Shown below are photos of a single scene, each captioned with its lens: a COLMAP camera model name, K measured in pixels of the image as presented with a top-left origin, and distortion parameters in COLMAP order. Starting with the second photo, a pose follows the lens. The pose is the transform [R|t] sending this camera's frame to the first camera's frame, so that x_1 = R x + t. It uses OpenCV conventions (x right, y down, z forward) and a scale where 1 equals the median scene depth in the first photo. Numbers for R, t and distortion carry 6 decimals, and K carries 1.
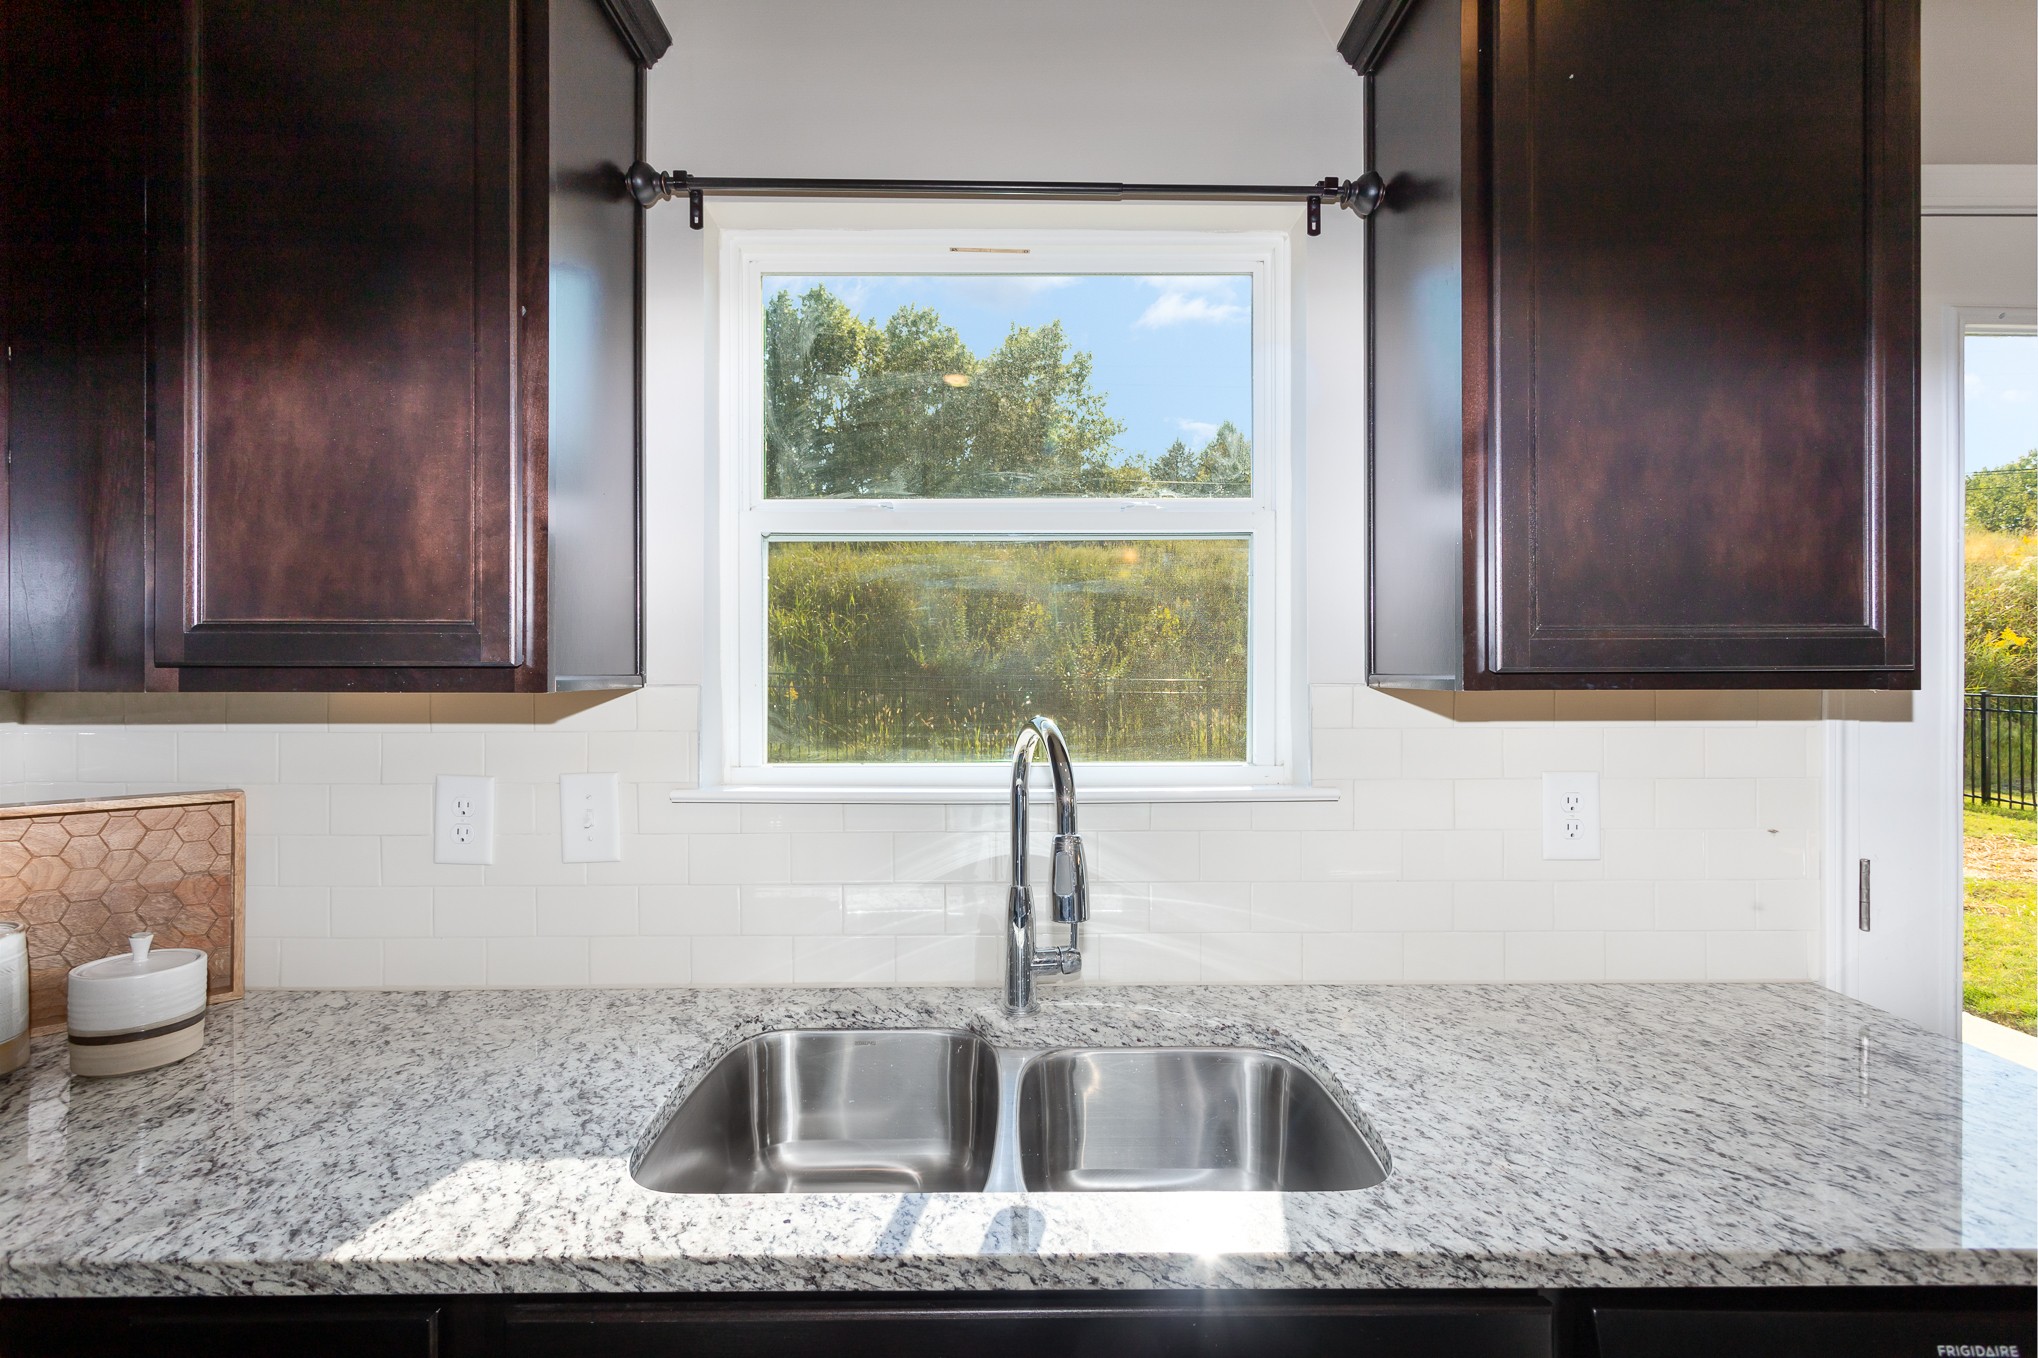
lens RADIAL K [[967.7, 0, 1013.7], [0, 967.7, 662.0], [0, 0, 1]] dist [0.001852, 0.002259]
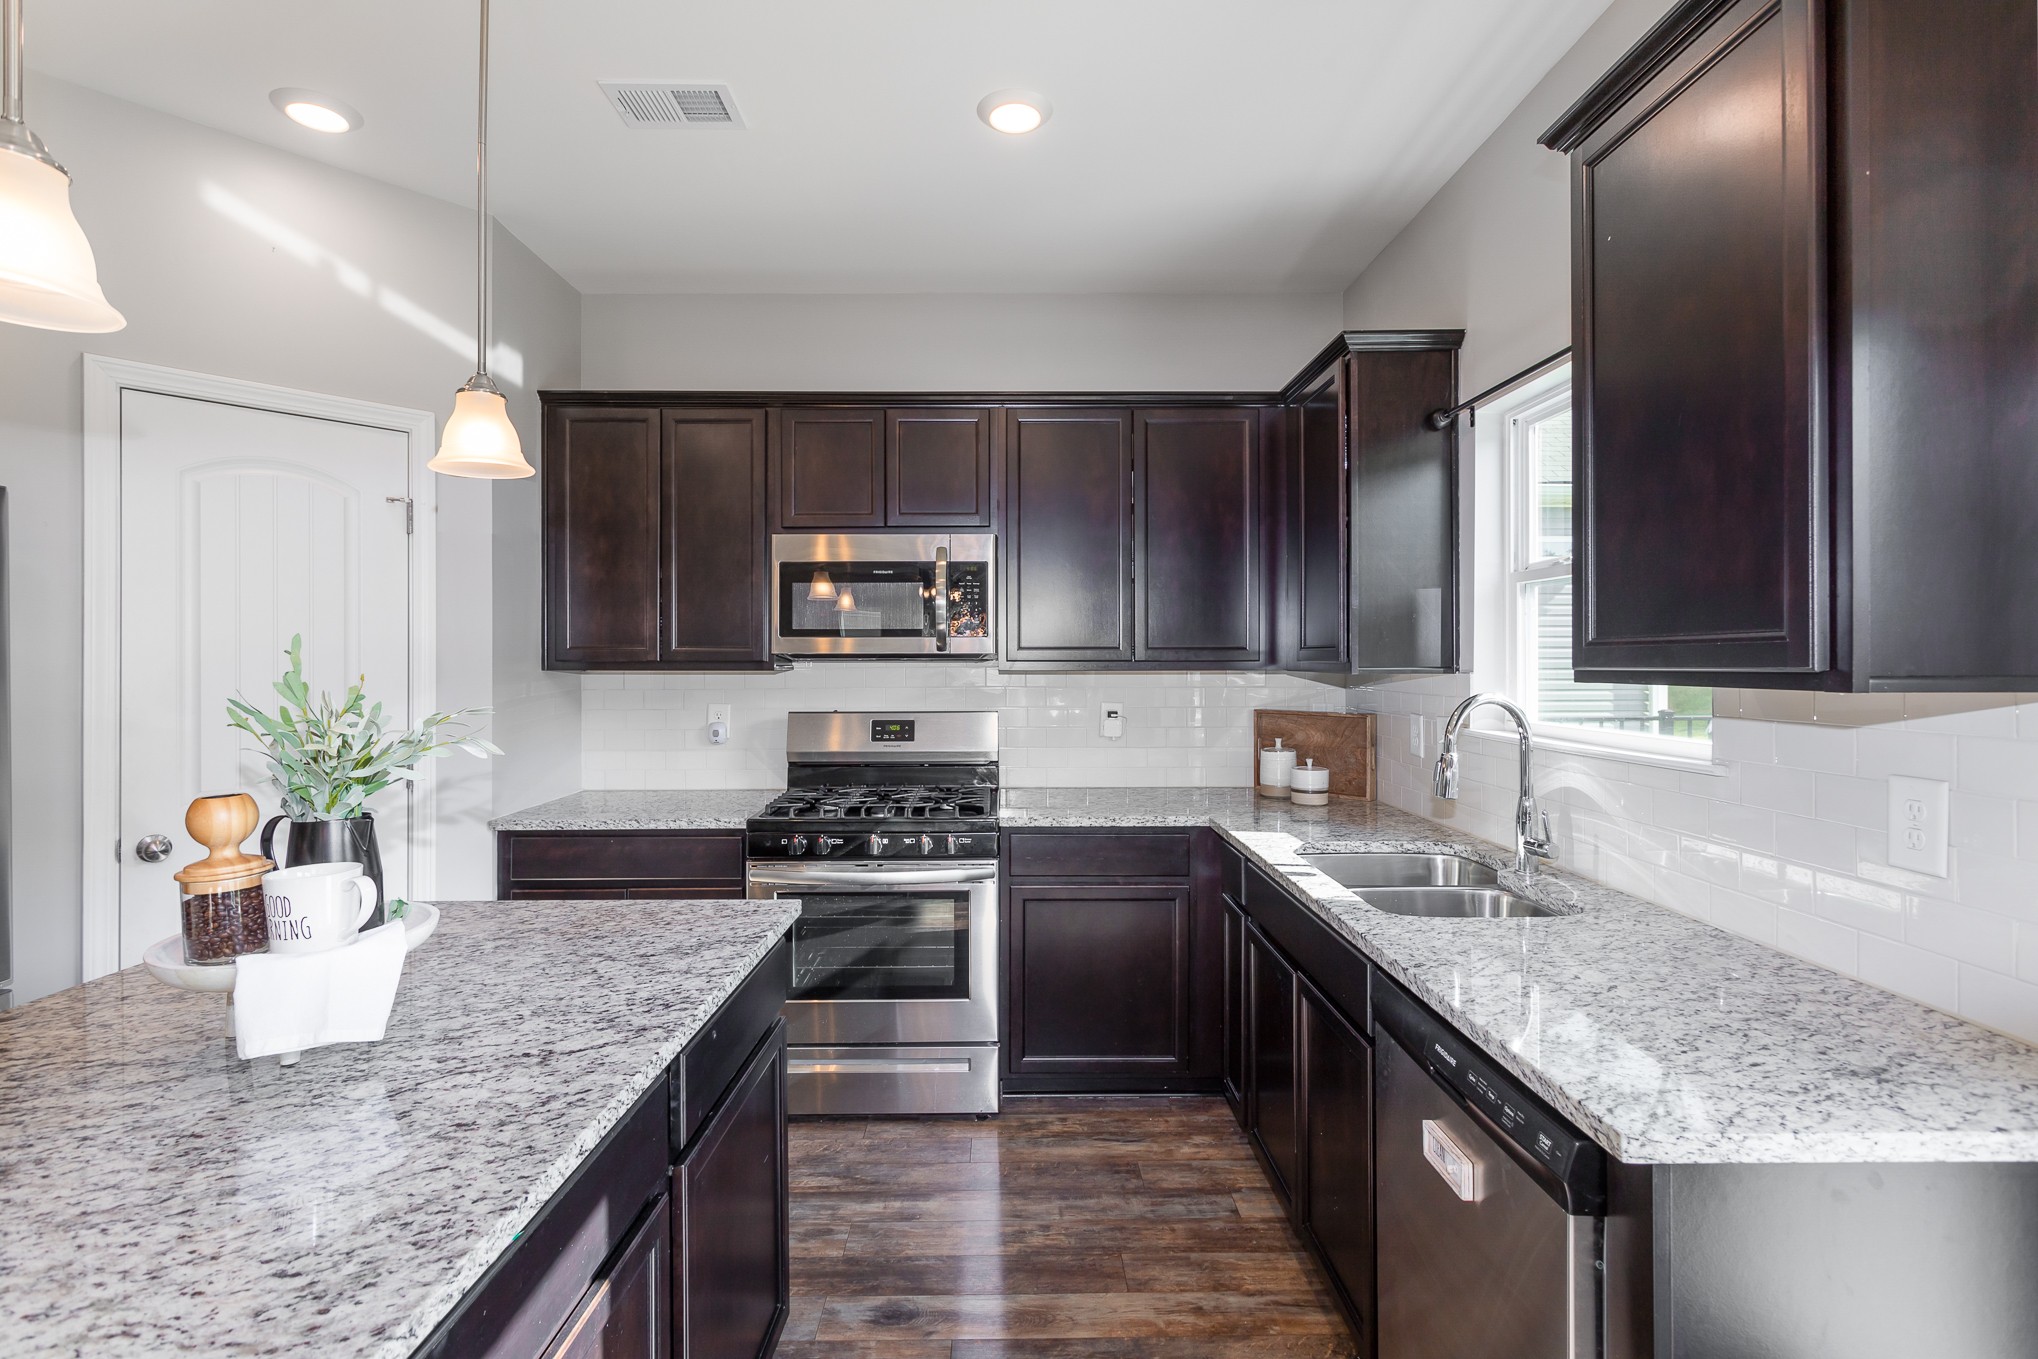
lens RADIAL K [[967.7, 0, 1015.3], [0, 967.7, 668.0], [0, 0, 1]] dist [0.001852, 0.002259]
pose [[0.002895, 0.009286, -0.999953, 1.771286], [0.004642, 0.999946, 0.009299, -0.008363], [0.999985, -0.004669, 0.002852, 0.143171]]
